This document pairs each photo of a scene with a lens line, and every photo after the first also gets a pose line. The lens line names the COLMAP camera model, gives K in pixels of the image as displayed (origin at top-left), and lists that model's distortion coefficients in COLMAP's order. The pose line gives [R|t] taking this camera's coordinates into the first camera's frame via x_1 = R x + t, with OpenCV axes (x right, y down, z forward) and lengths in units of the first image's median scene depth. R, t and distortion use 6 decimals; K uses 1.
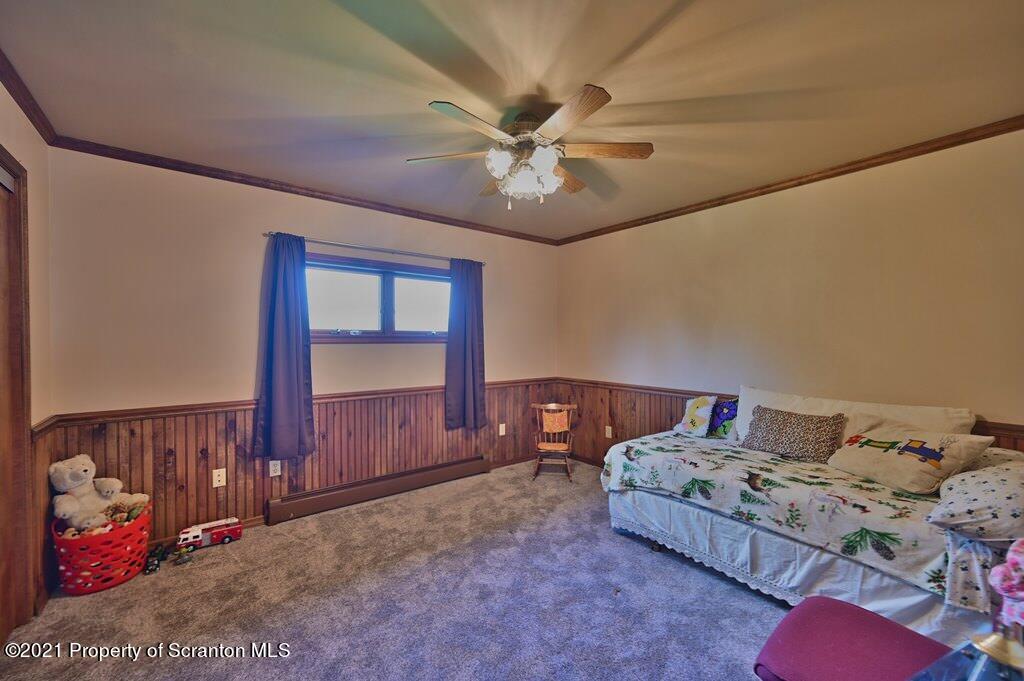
lens RADIAL K [[404.1, 0, 513.7], [0, 404.1, 340.9], [0, 0, 1]] dist [-0.003220, 0.000719]
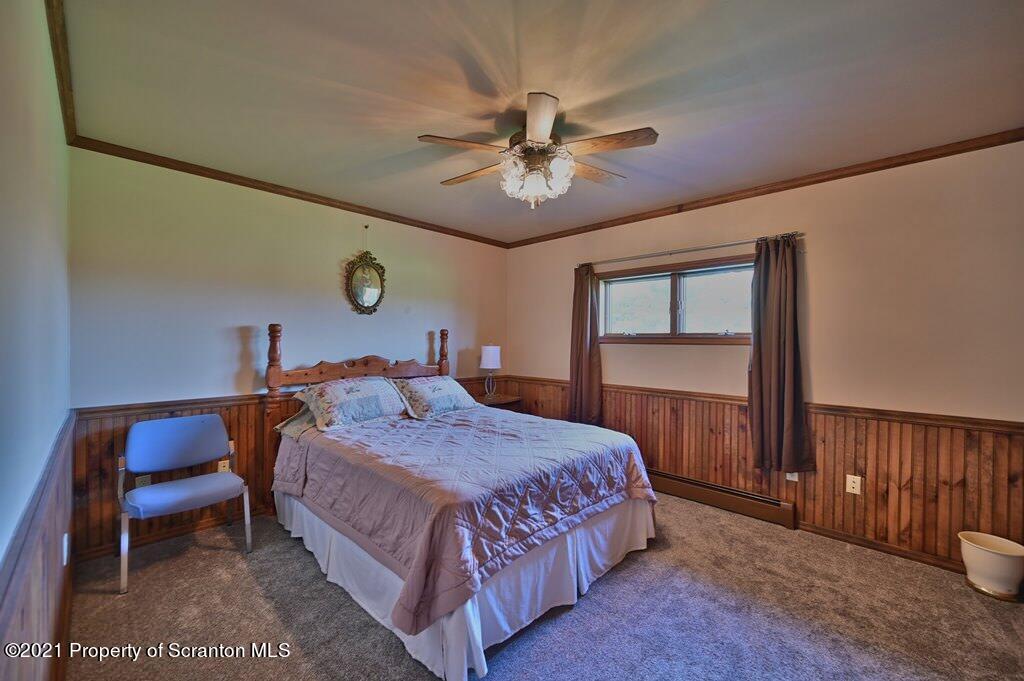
lens RADIAL K [[404.1, 0, 517.9], [0, 404.1, 344.9], [0, 0, 1]] dist [-0.003220, 0.000719]
pose [[0.129534, 0.009335, -0.991531, 0.583269], [-0.002513, 0.999956, 0.009086, -0.001374], [0.991572, 0.001315, 0.129551, 0.442451]]
